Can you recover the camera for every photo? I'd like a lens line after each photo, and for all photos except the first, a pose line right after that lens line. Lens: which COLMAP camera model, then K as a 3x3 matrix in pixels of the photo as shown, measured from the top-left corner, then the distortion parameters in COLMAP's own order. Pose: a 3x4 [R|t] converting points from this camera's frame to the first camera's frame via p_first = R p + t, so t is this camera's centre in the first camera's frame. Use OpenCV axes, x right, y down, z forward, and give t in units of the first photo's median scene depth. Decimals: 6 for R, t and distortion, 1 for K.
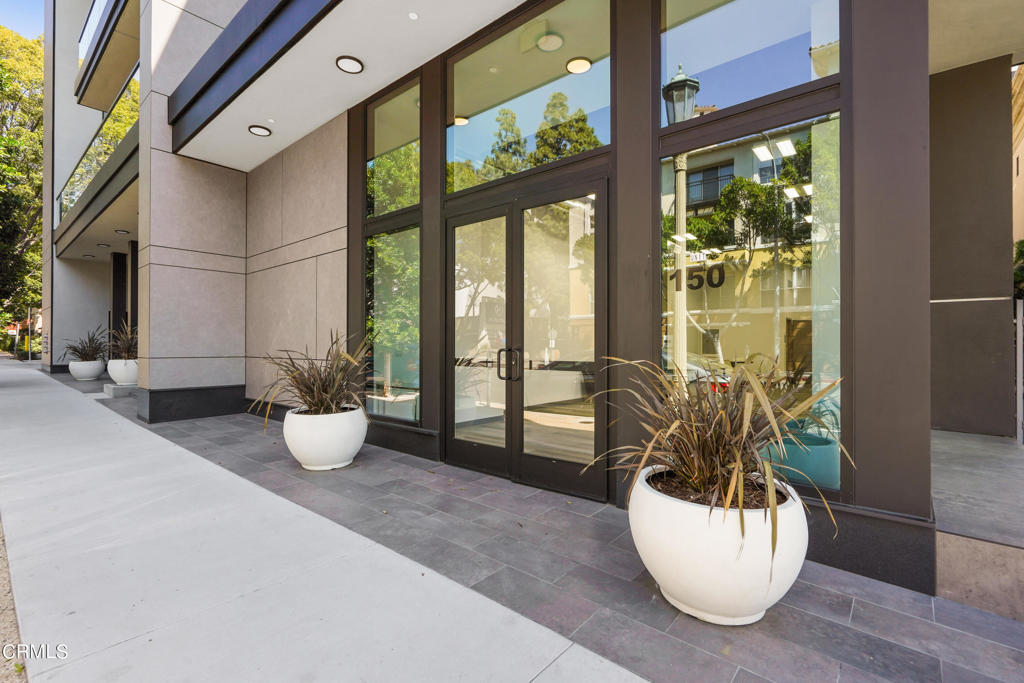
lens RADIAL K [[462.8, 0, 507.4], [0, 462.8, 345.1], [0, 0, 1]] dist [-0.001869, 0.000203]
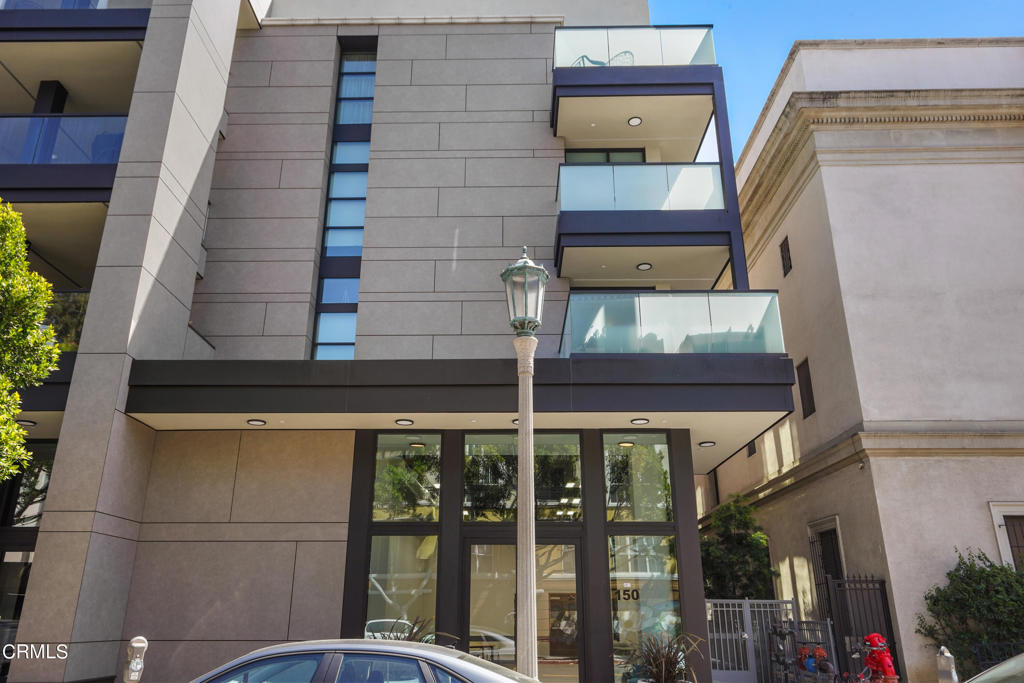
lens RADIAL K [[738.6, 0, 512.0], [0, 738.6, 341.5], [0, 0, 1]] dist [0.001559, -0.004681]
pose [[0.764467, 0.224721, 0.604227, -1.645521], [-0.001458, 0.937877, -0.346966, -0.035632], [-0.644661, 0.264363, 0.717303, -1.026244]]
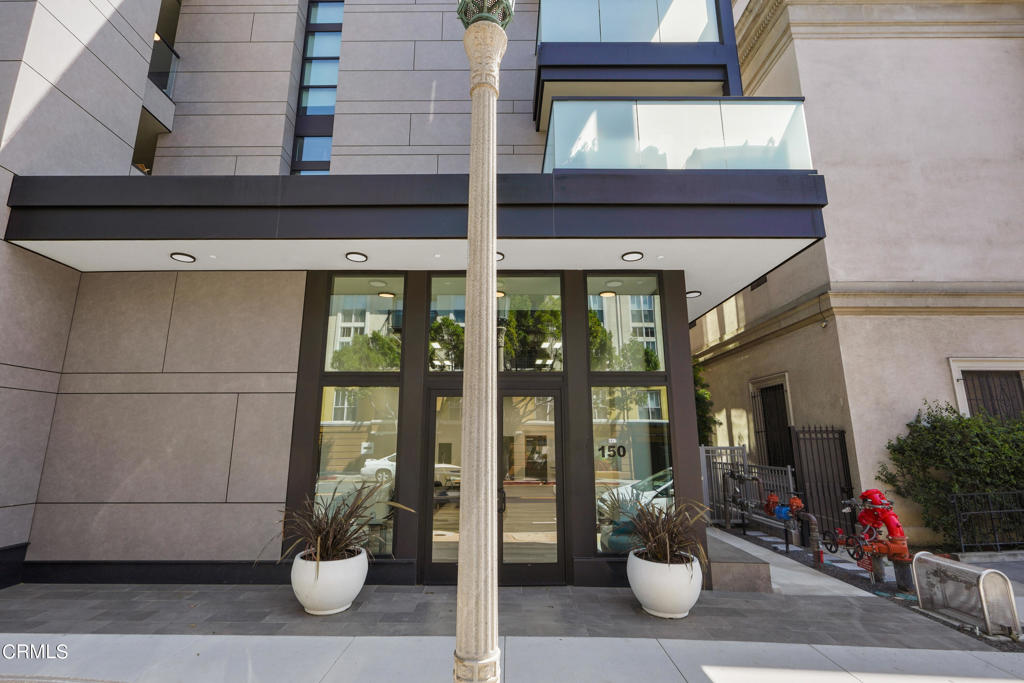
lens RADIAL K [[468.4, 0, 507.6], [0, 468.4, 346.2], [0, 0, 1]] dist [-0.001845, 0.001173]
pose [[0.758144, 0.130753, 0.638844, -0.858647], [0.000339, 0.979612, -0.200900, -0.122290], [-0.652087, 0.152528, 0.742642, -0.181898]]
